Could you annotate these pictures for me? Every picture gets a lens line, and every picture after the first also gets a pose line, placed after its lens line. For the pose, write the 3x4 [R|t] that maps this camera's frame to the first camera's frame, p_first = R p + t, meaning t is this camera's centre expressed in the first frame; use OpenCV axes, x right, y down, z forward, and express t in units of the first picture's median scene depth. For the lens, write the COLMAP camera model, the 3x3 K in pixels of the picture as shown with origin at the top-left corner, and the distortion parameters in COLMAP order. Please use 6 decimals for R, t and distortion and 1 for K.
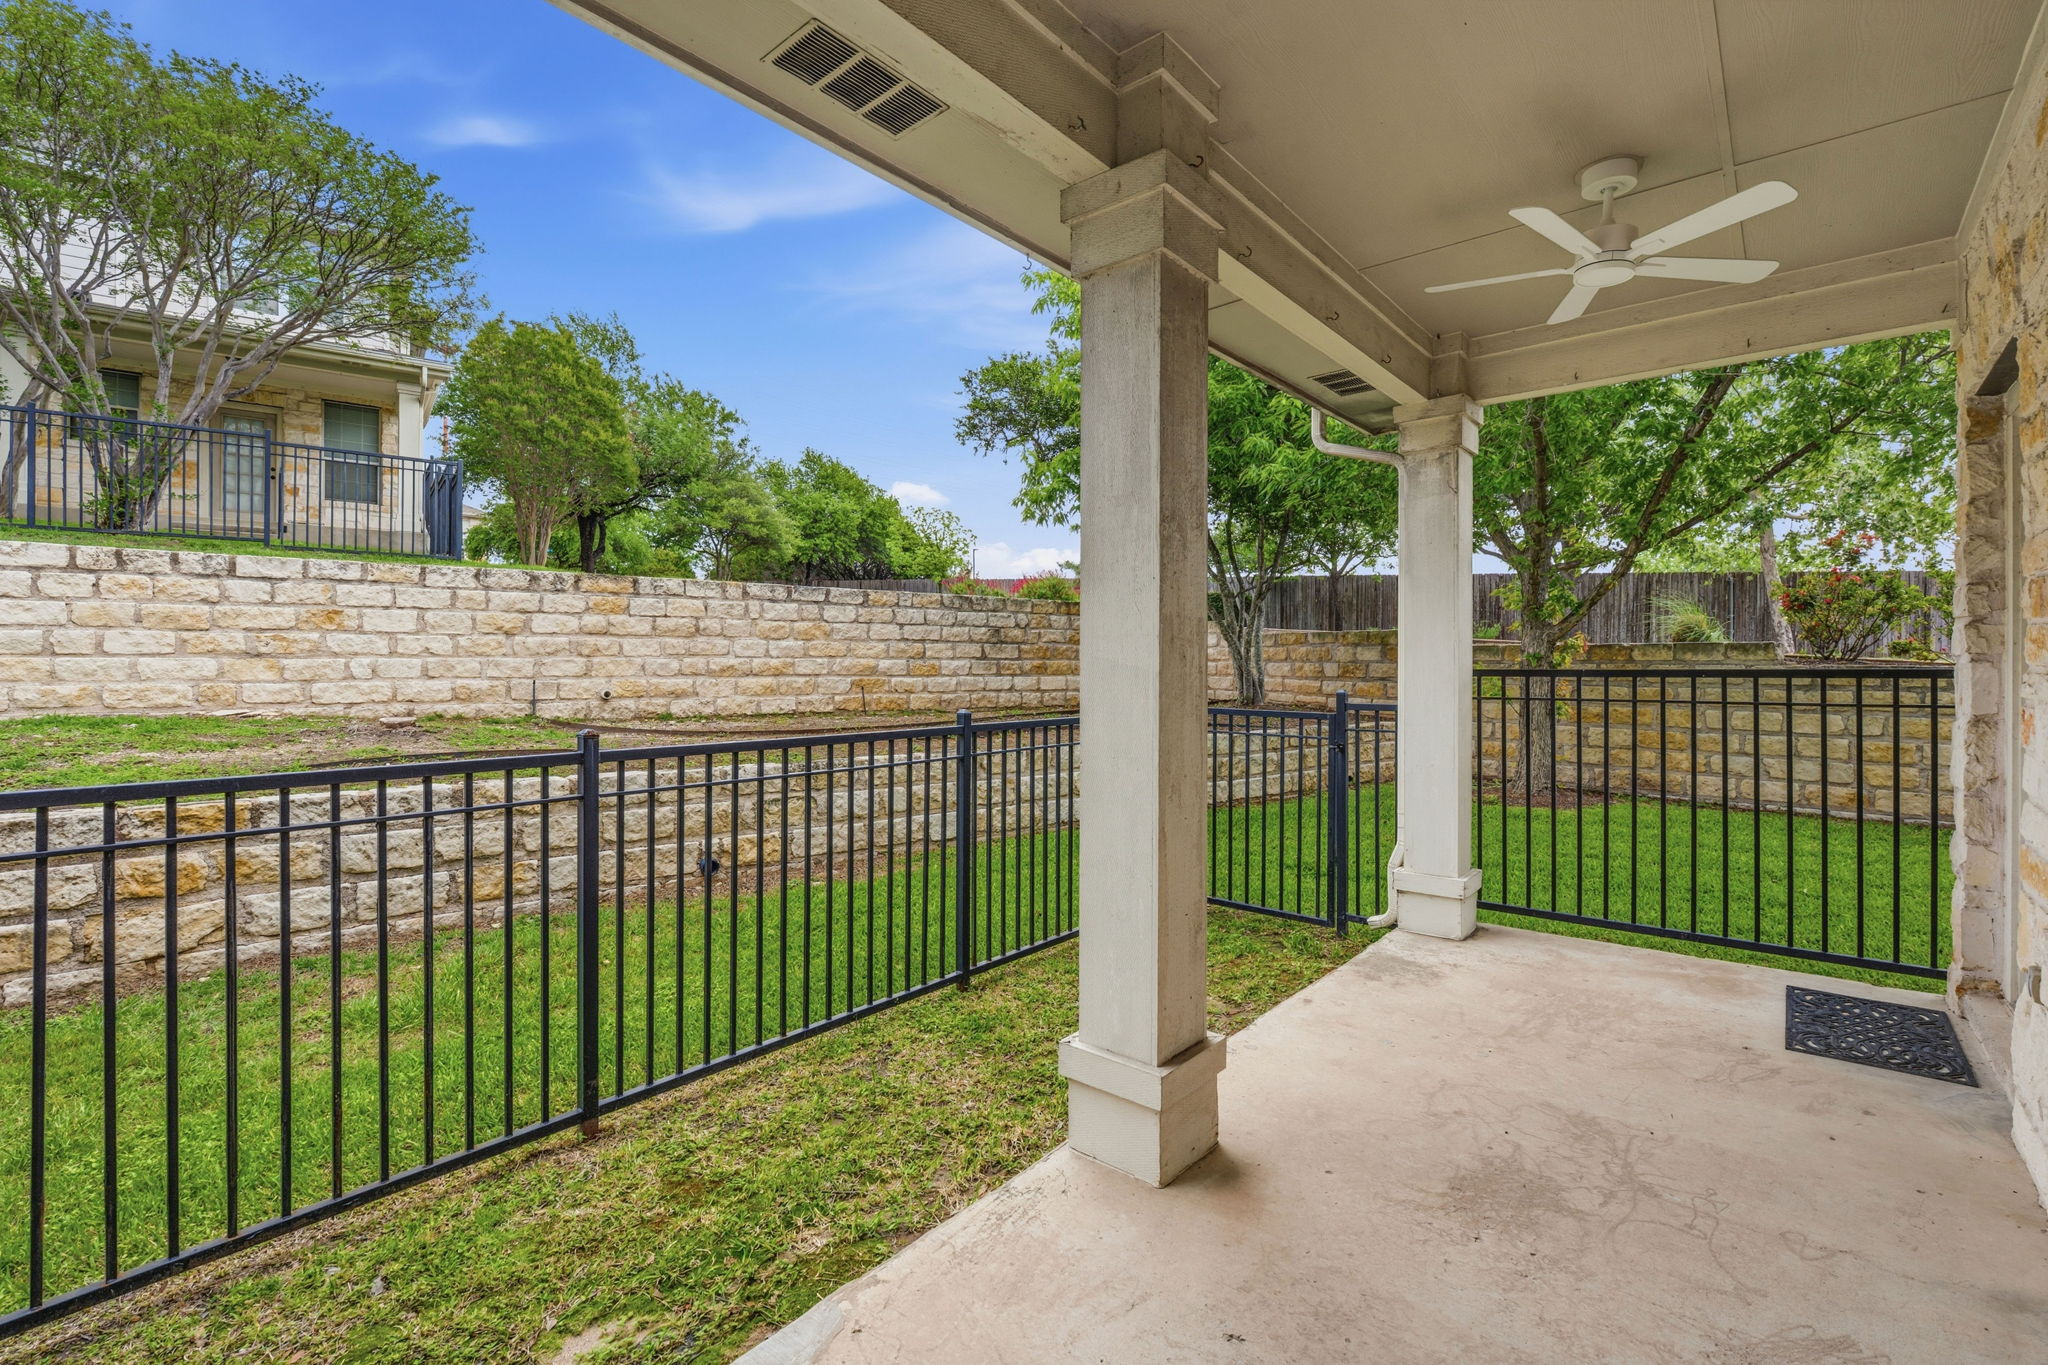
lens RADIAL K [[916.4, 0, 1034.5], [0, 916.4, 668.2], [0, 0, 1]] dist [-0.002818, -0.000069]
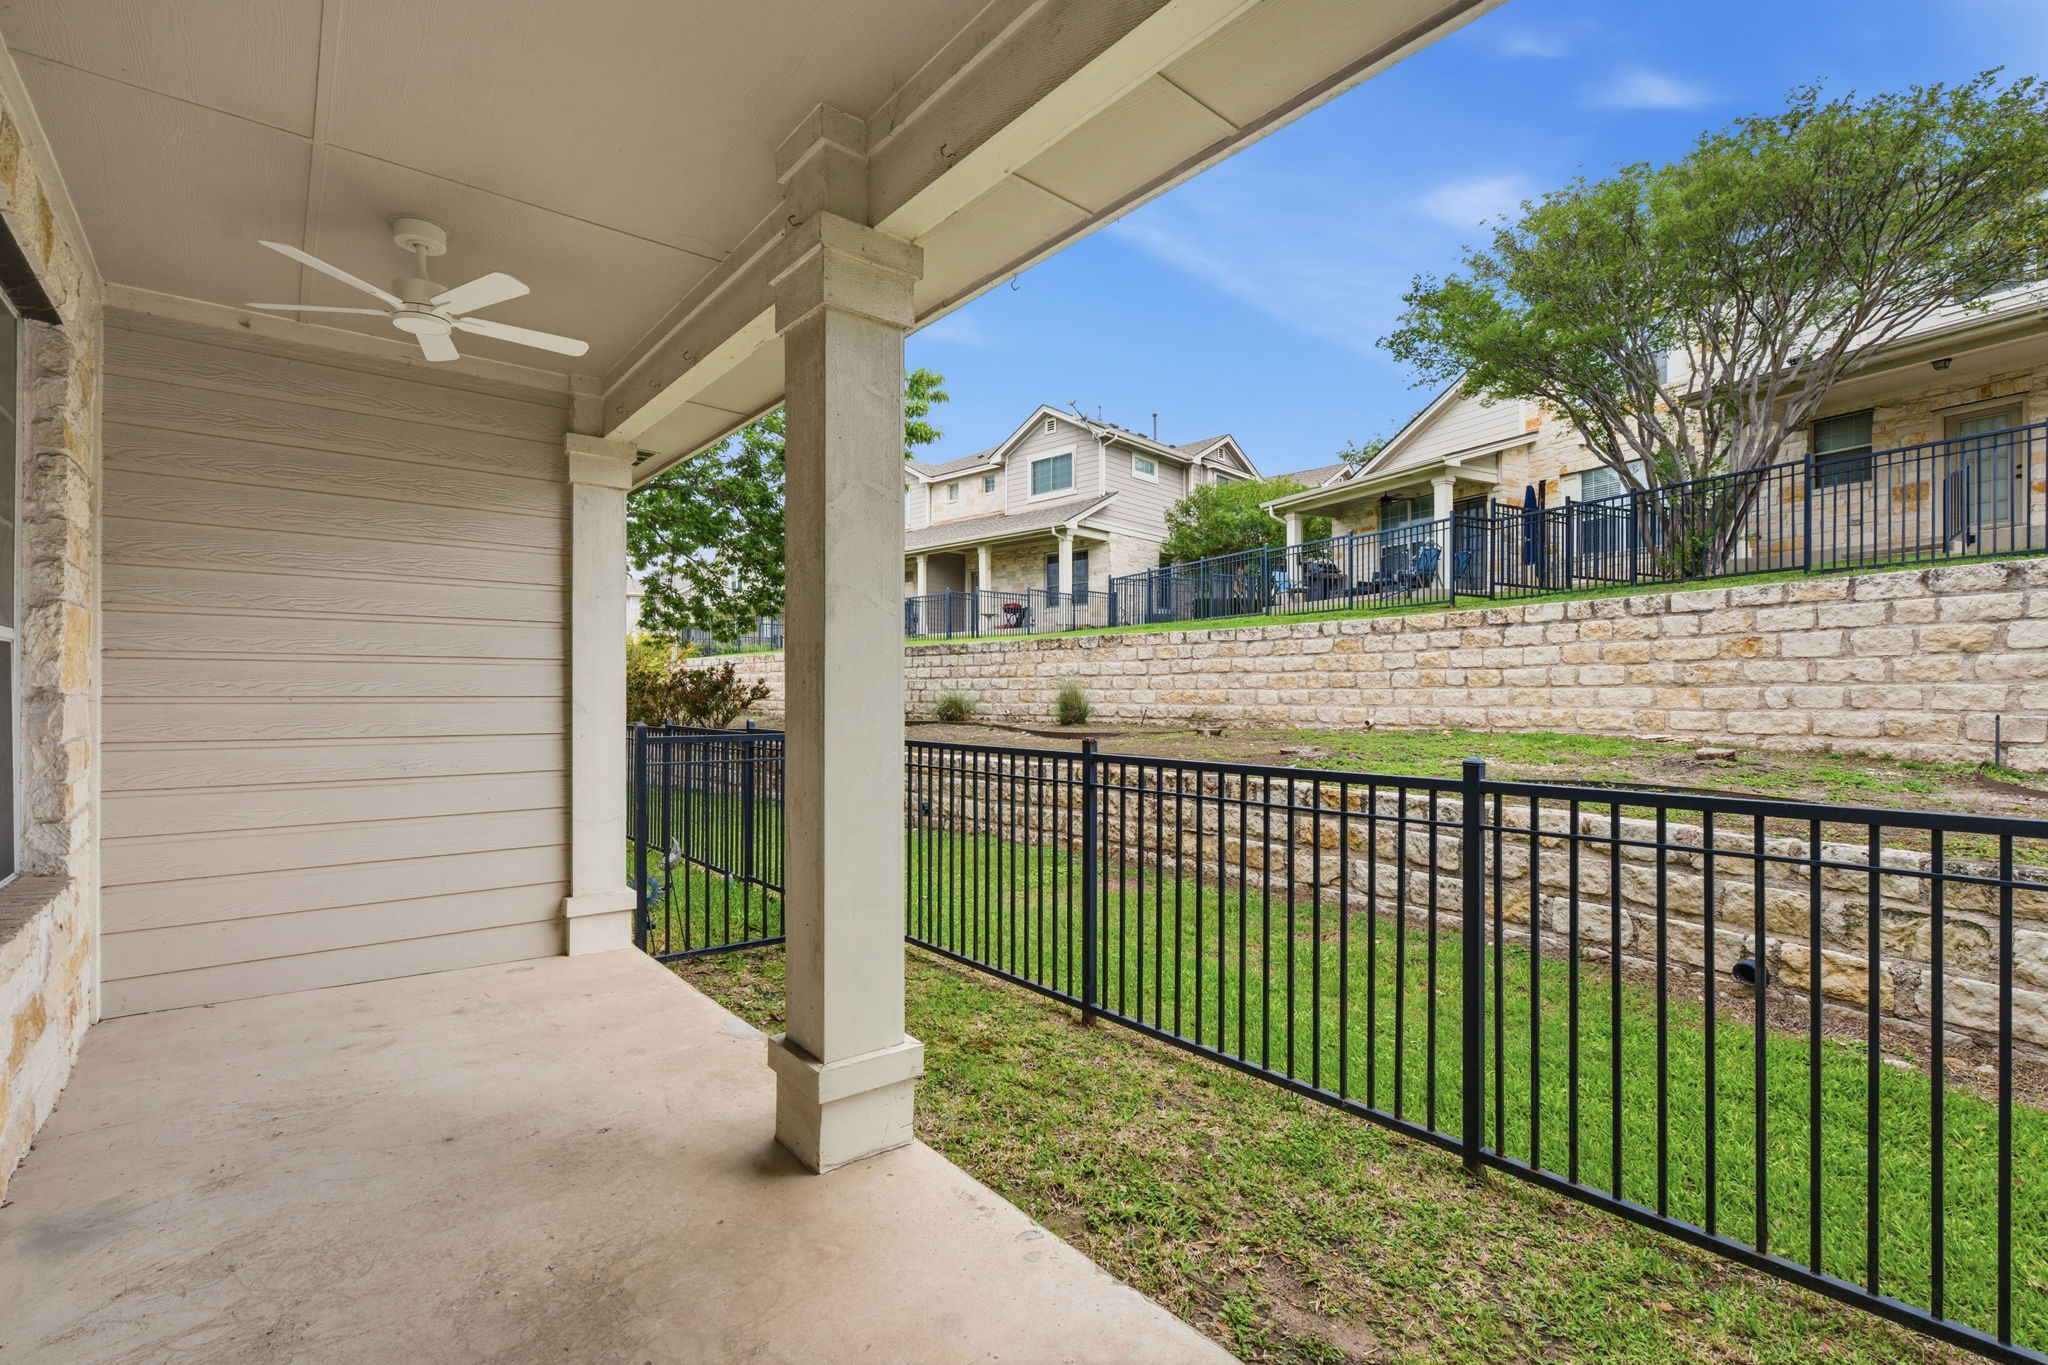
lens RADIAL K [[932.2, 0, 1027.0], [0, 932.2, 690.6], [0, 0, 1]] dist [-0.001736, -0.000235]
pose [[-0.187531, -0.006279, -0.982239, 0.359792], [-0.004436, 0.999975, -0.005545, 0.002031], [0.982249, 0.003318, -0.187554, 0.449940]]
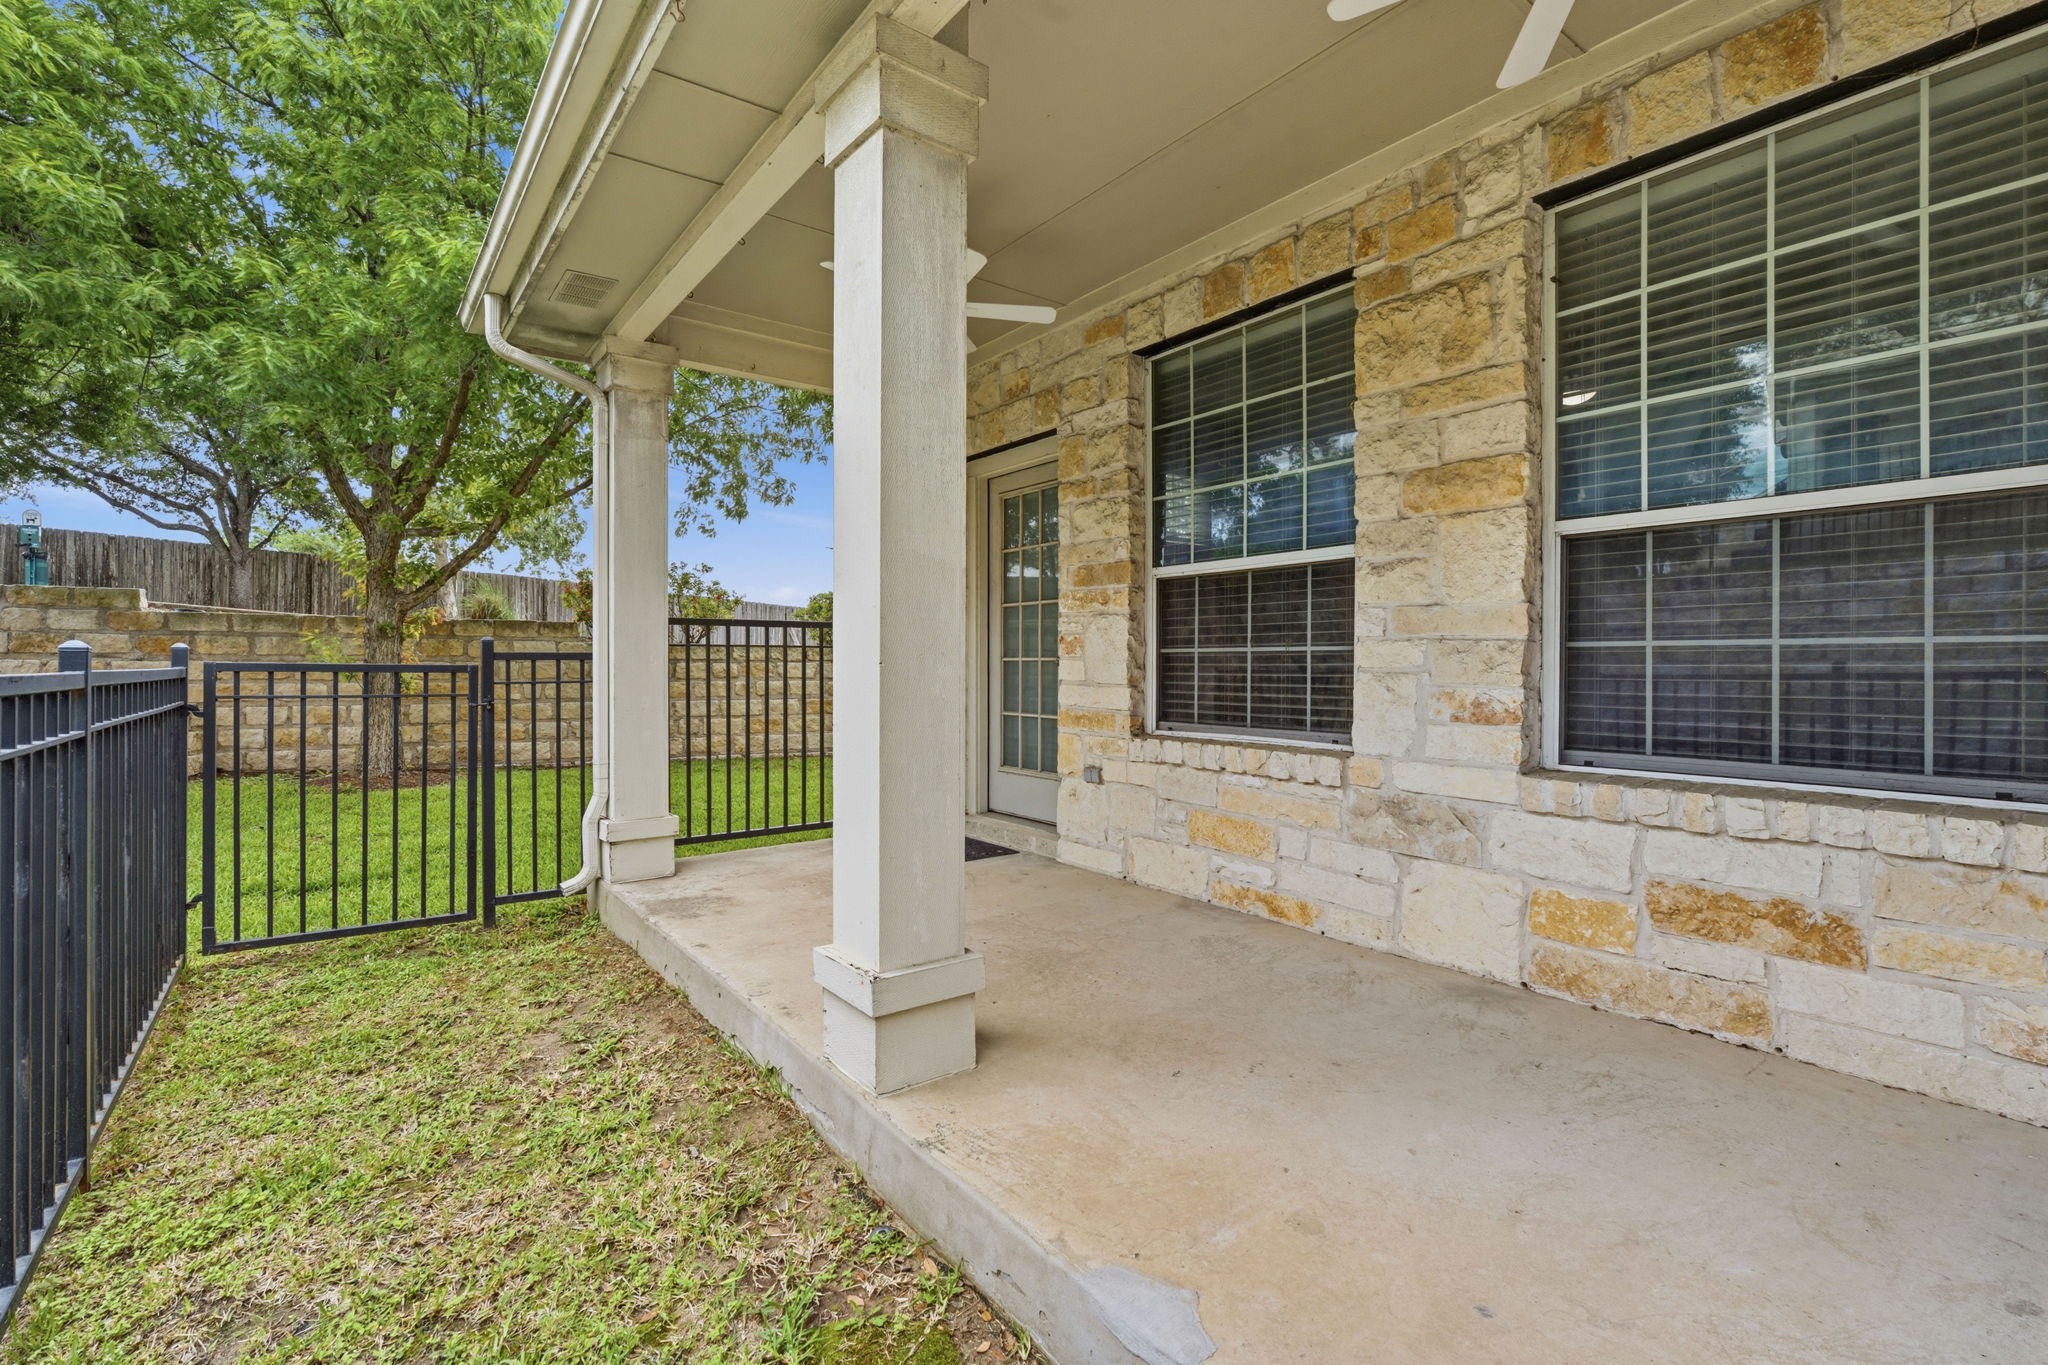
lens RADIAL K [[916.4, 0, 1034.5], [0, 916.4, 668.2], [0, 0, 1]] dist [-0.002818, -0.000069]
pose [[0.220383, -0.002217, 0.975411, -0.253519], [0.001098, 0.999997, 0.002024, 0.034285], [-0.975413, 0.000625, 0.220385, 0.208854]]
